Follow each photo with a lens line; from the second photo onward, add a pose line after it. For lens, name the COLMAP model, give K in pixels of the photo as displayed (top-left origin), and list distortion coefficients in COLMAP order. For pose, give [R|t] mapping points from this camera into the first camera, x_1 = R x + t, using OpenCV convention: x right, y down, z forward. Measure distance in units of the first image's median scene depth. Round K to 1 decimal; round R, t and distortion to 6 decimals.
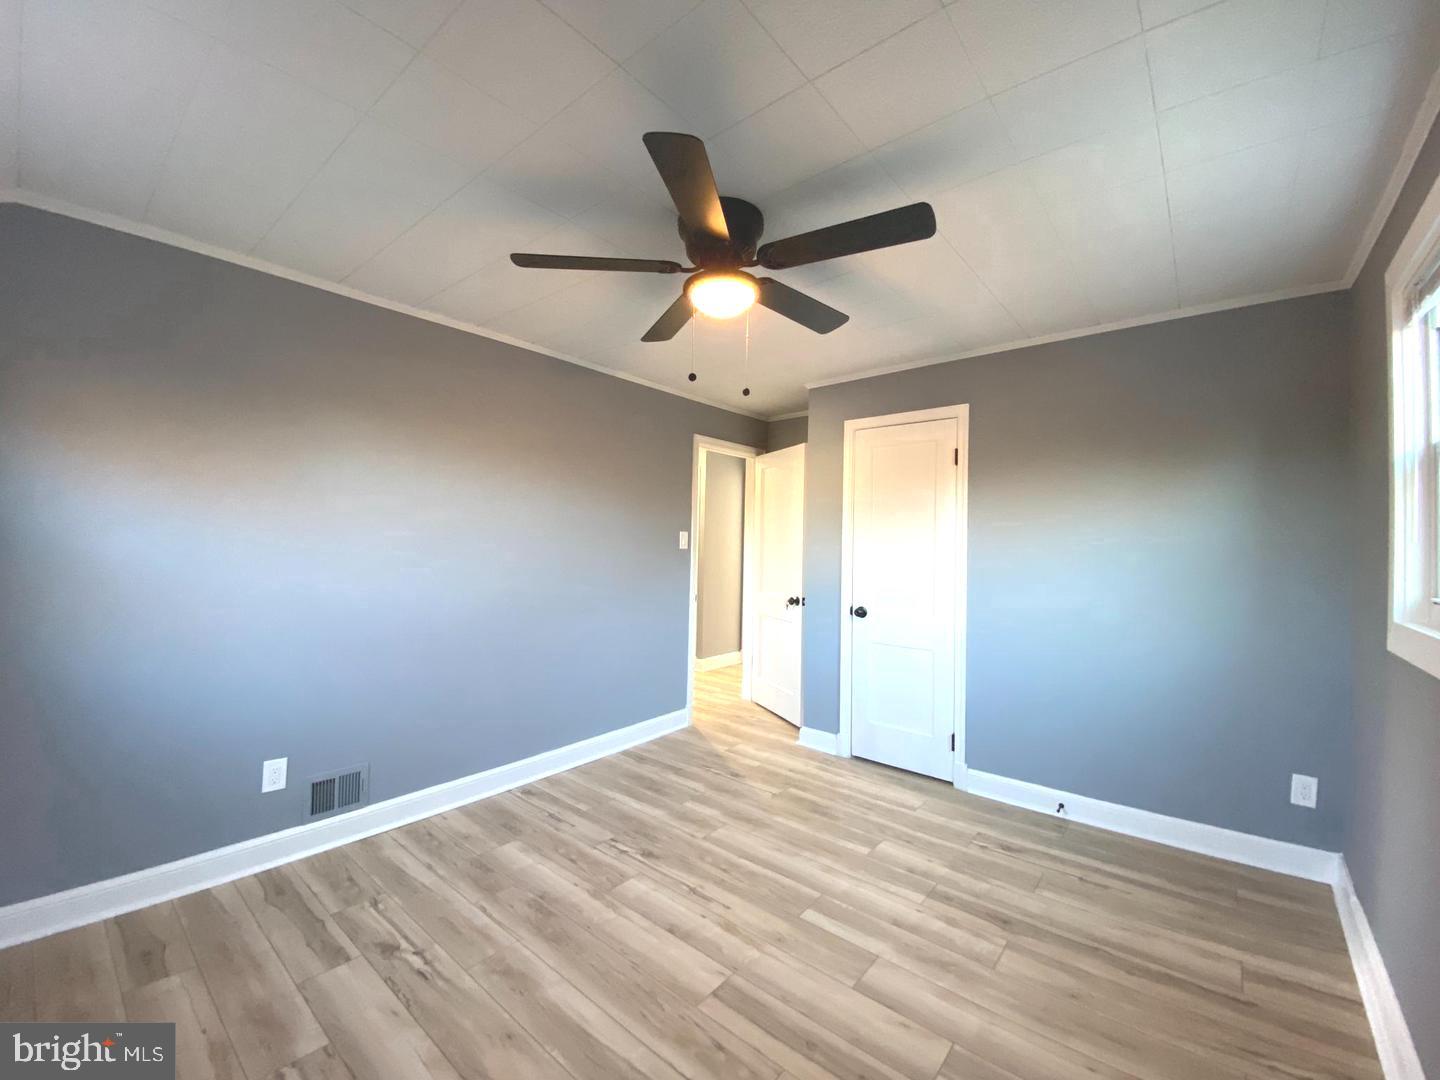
lens RADIAL K [[588.5, 0, 712.9], [0, 588.5, 532.1], [0, 0, 1]] dist [0.012708, -0.009104]
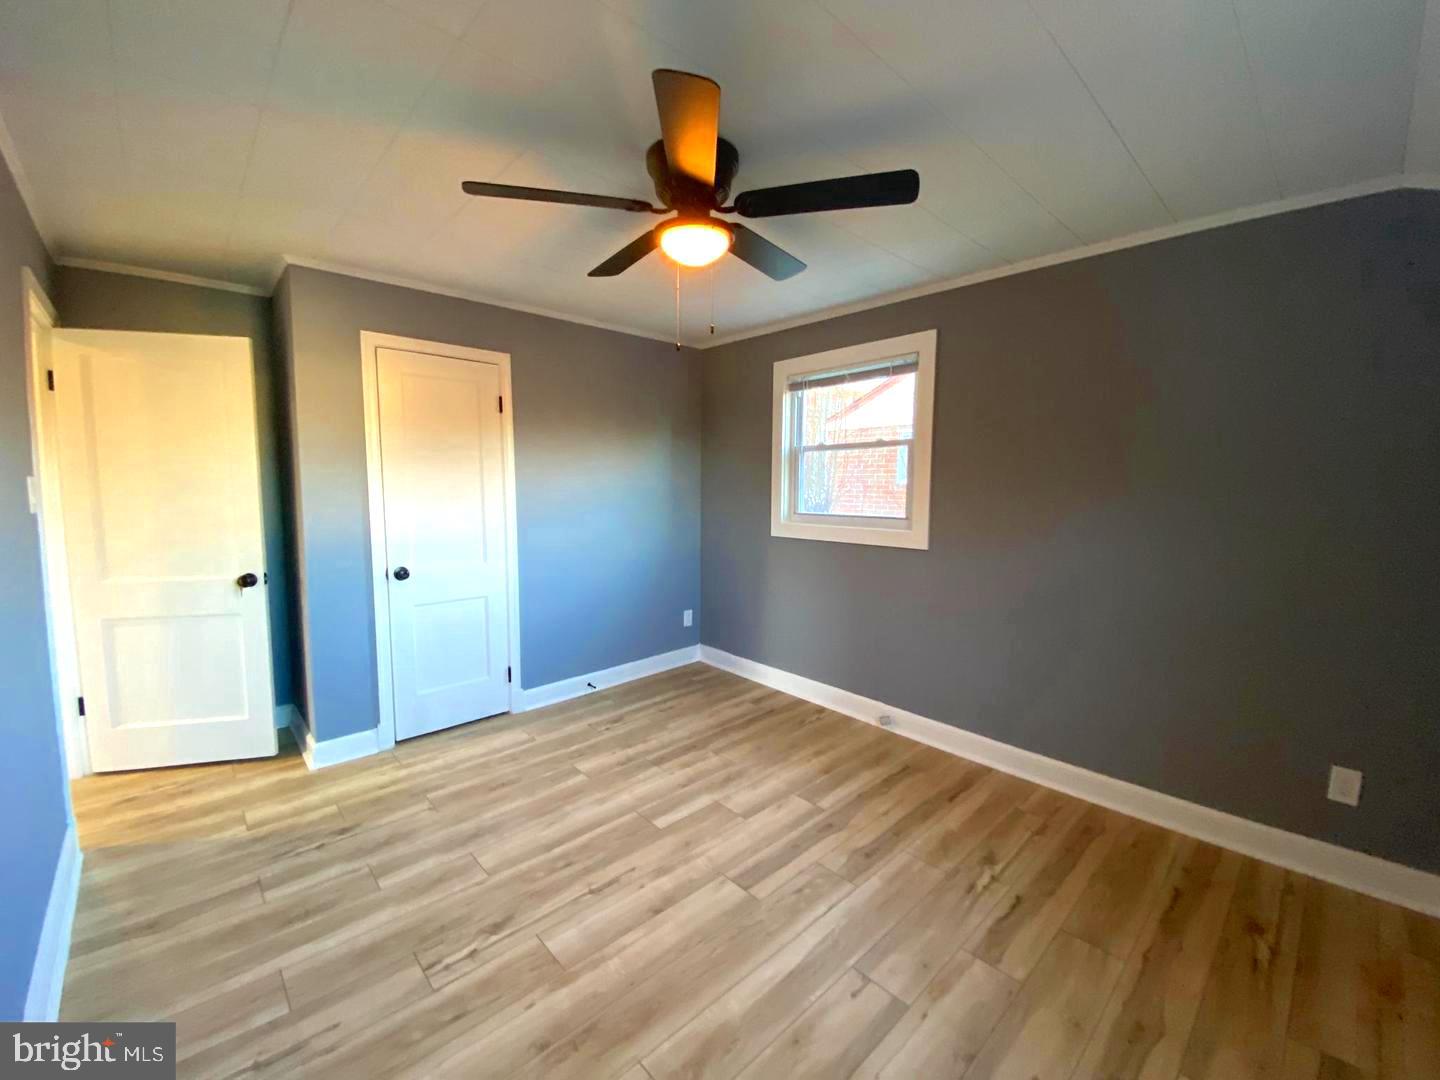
lens RADIAL K [[588.5, 0, 719.7], [0, 588.5, 532.1], [0, 0, 1]] dist [0.012708, -0.009104]
pose [[0.131710, -0.107468, 0.985446, -0.695434], [-0.010466, 0.993900, 0.109789, -0.028270], [-0.991233, -0.024774, 0.129782, 0.592833]]
